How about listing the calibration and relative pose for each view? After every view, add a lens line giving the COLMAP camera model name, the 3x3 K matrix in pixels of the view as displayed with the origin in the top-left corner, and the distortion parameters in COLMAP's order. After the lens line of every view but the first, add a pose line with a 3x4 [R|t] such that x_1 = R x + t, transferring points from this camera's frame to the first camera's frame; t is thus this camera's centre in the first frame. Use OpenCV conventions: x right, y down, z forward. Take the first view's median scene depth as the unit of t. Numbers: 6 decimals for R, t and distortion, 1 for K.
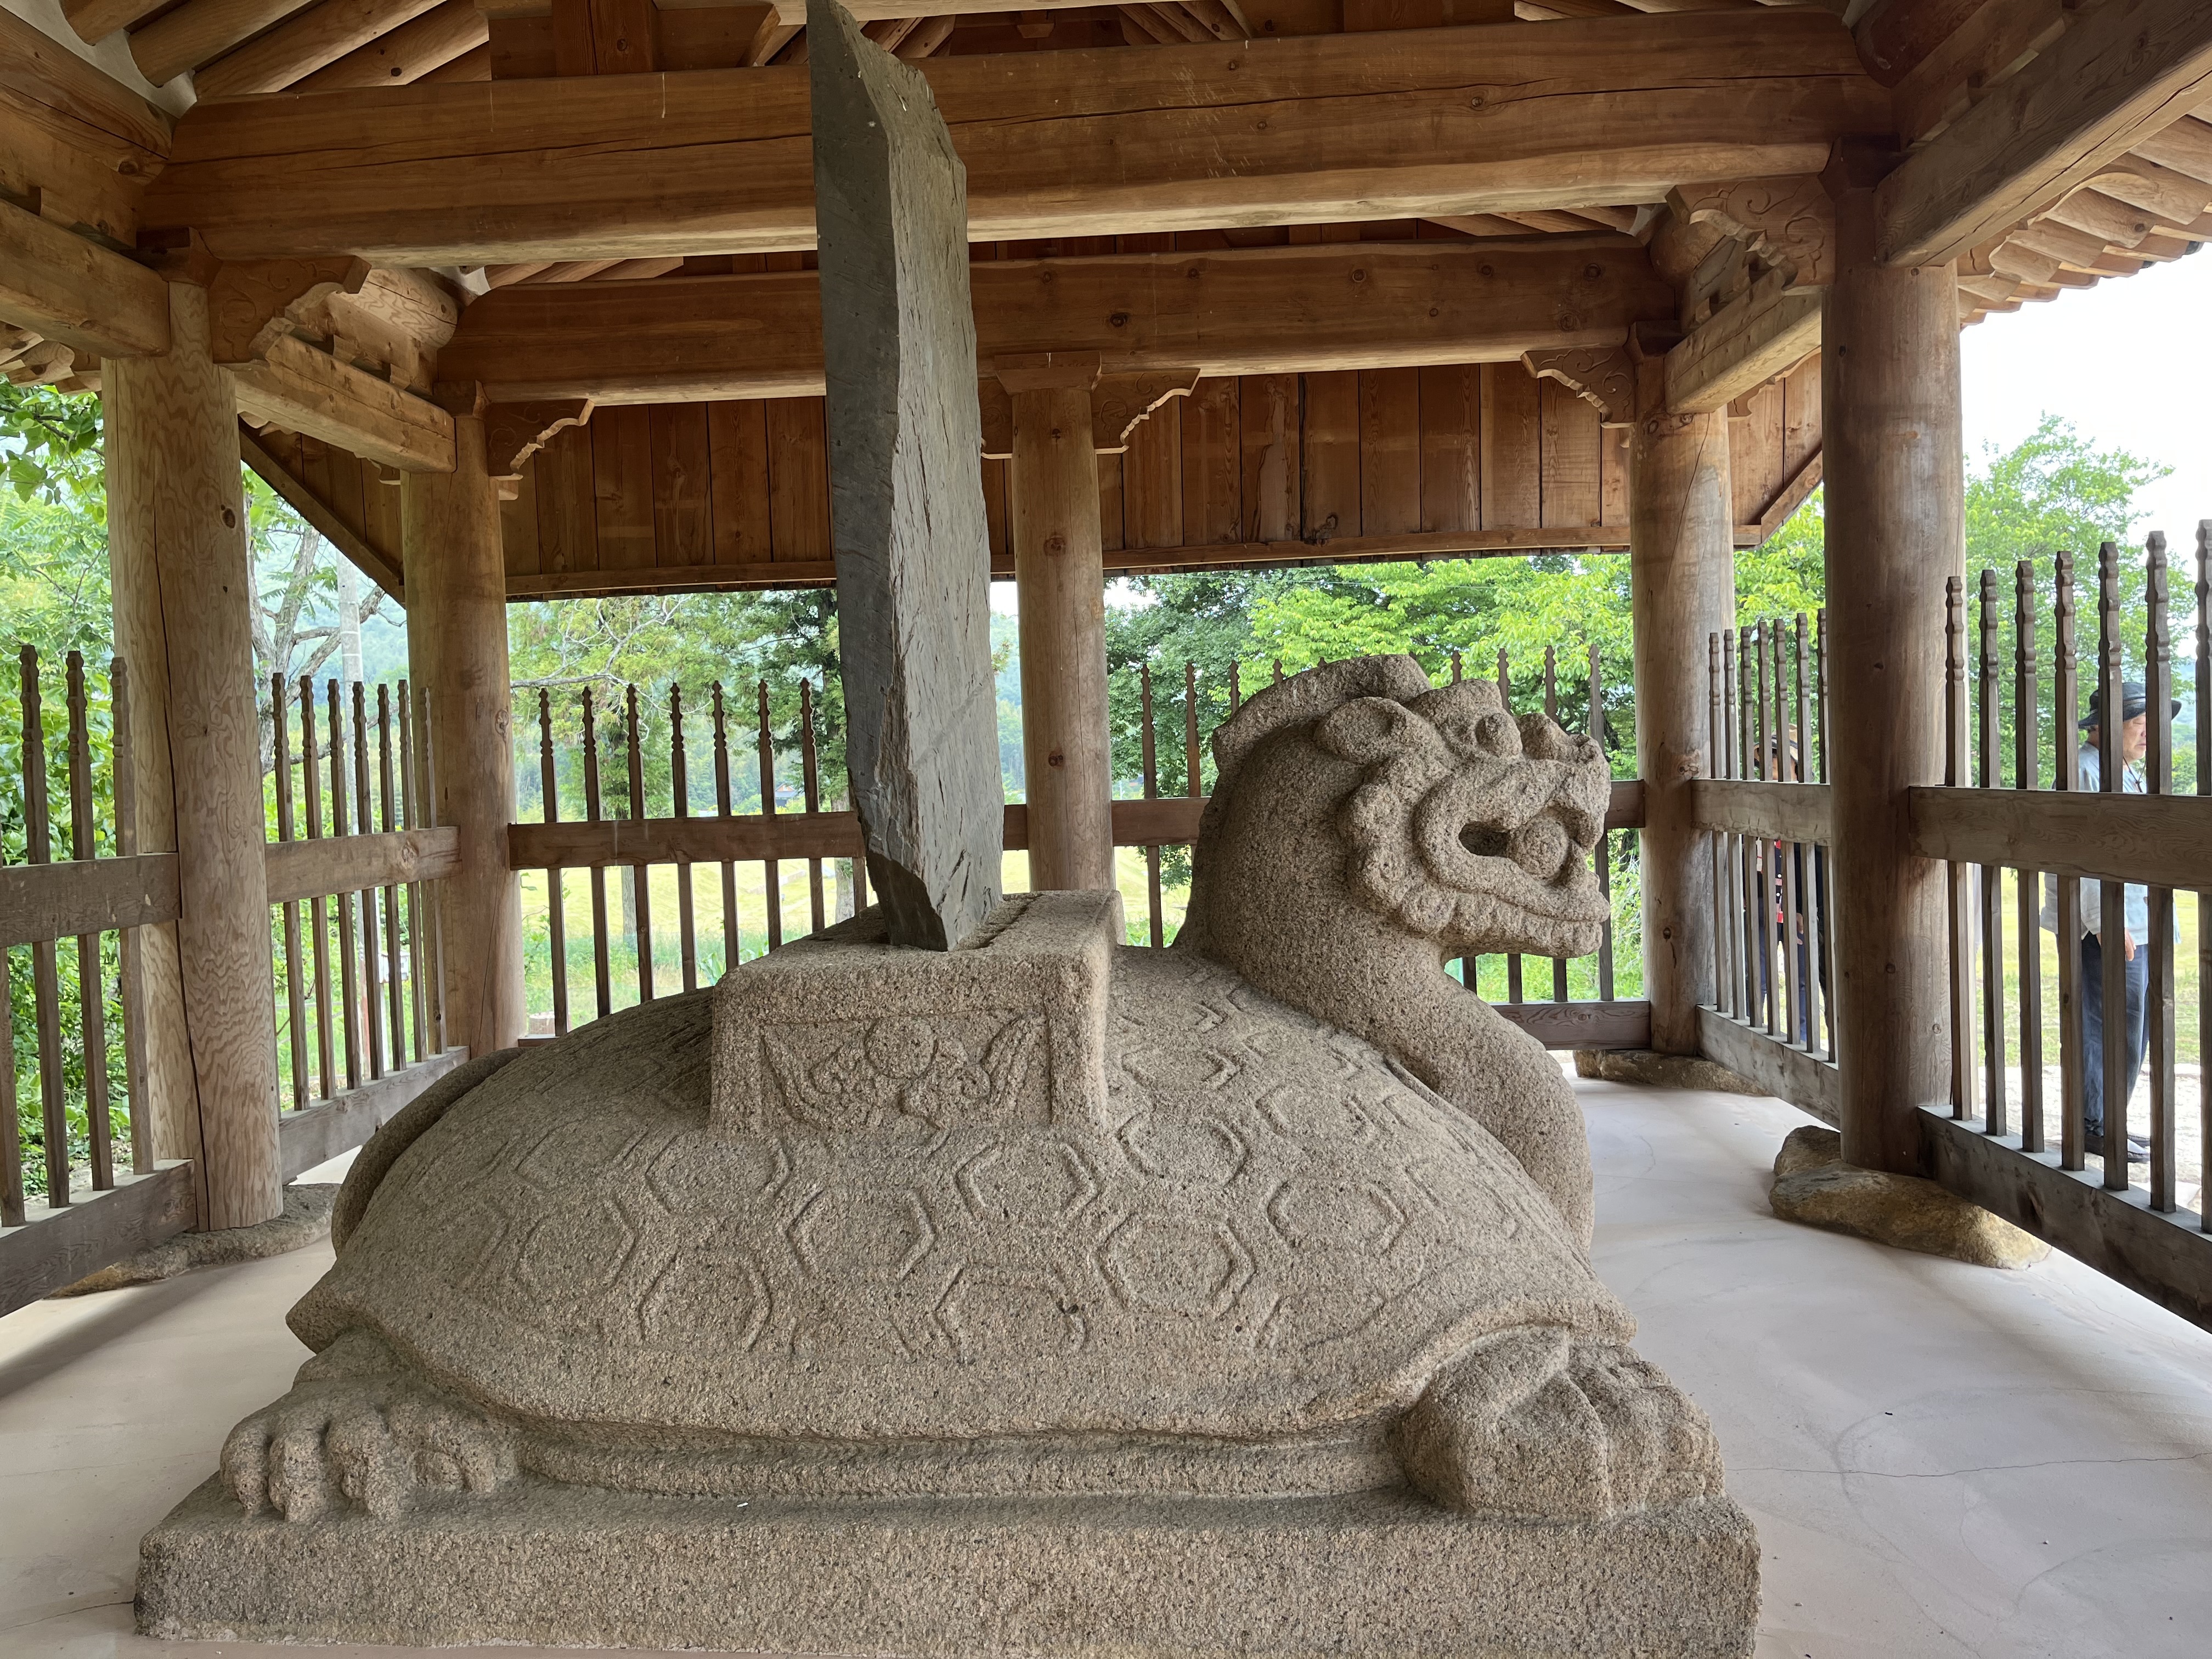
lens RADIAL K [[1692.1, 0, 1106.0], [0, 1692.1, 829.5], [0, 0, 1]] dist [0.073524, -0.101333]
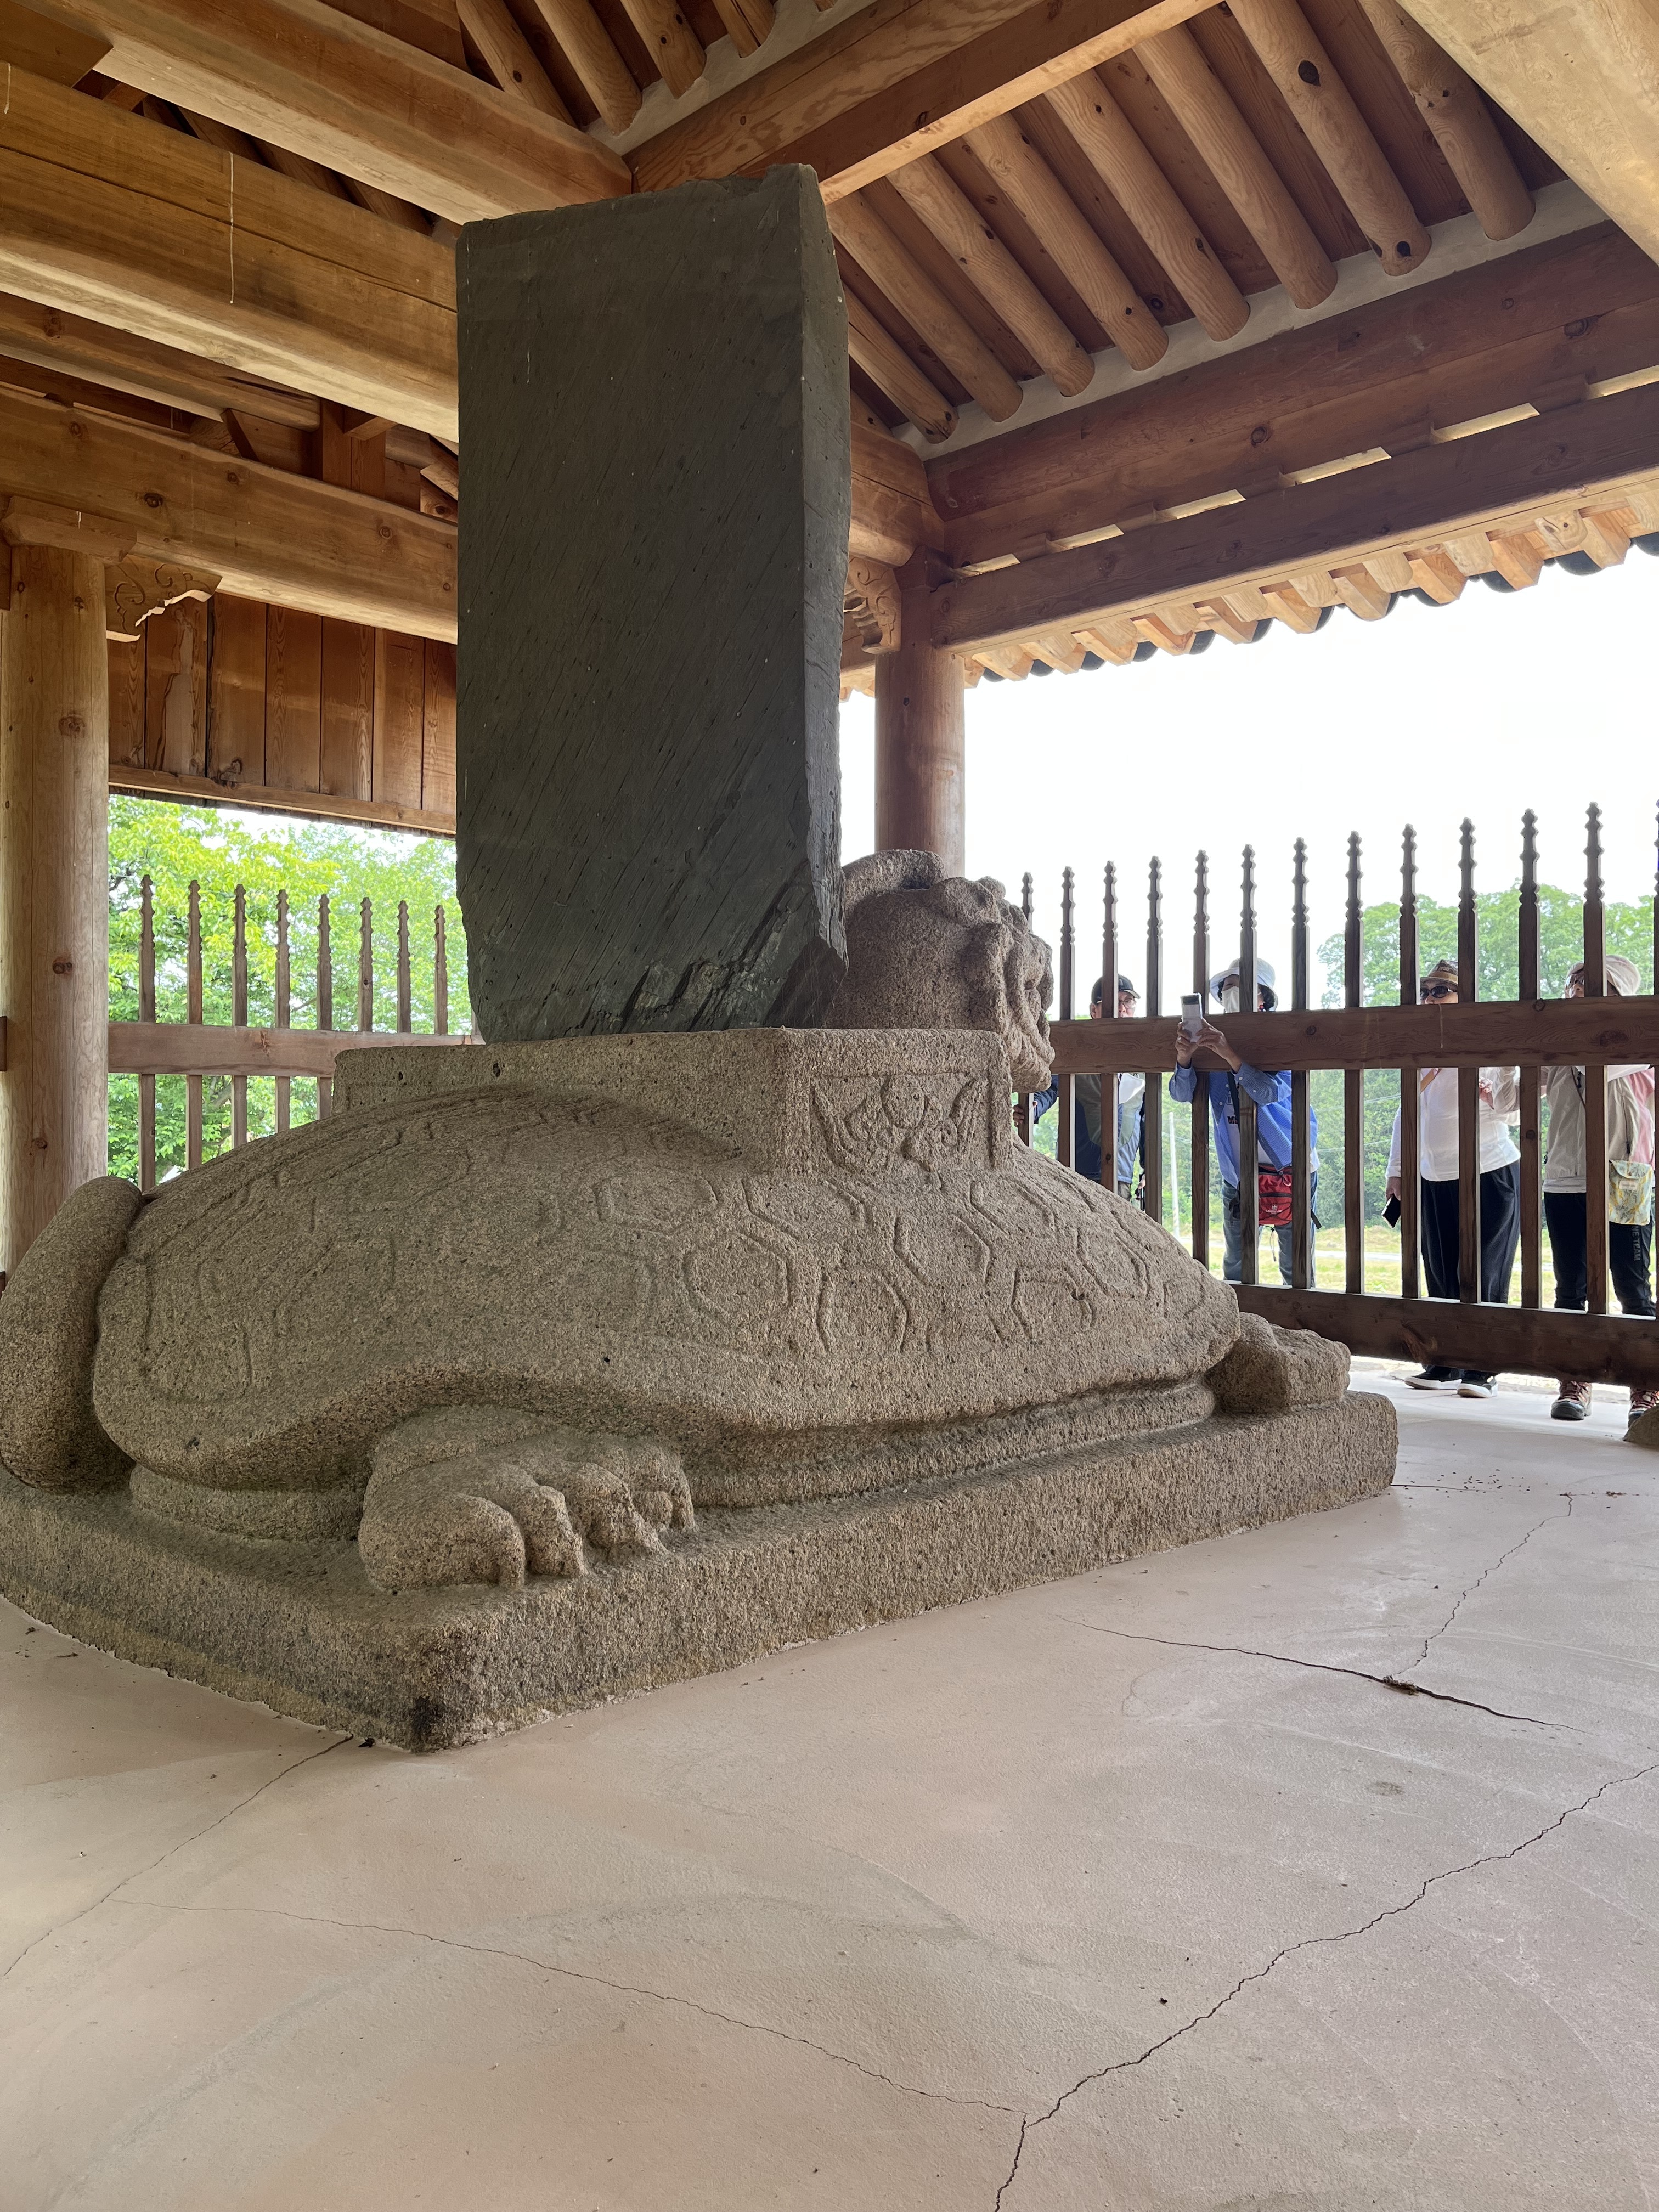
lens RADIAL K [[1692.1, 0, 844.0], [0, 1692.1, 1097.8], [0, 0, 1]] dist [0.073524, -0.101333]
pose [[0.661397, 0.044389, 0.748721, -0.595047], [0.004049, 0.998021, -0.062746, 0.117398], [-0.750025, 0.044532, 0.659909, 0.165061]]
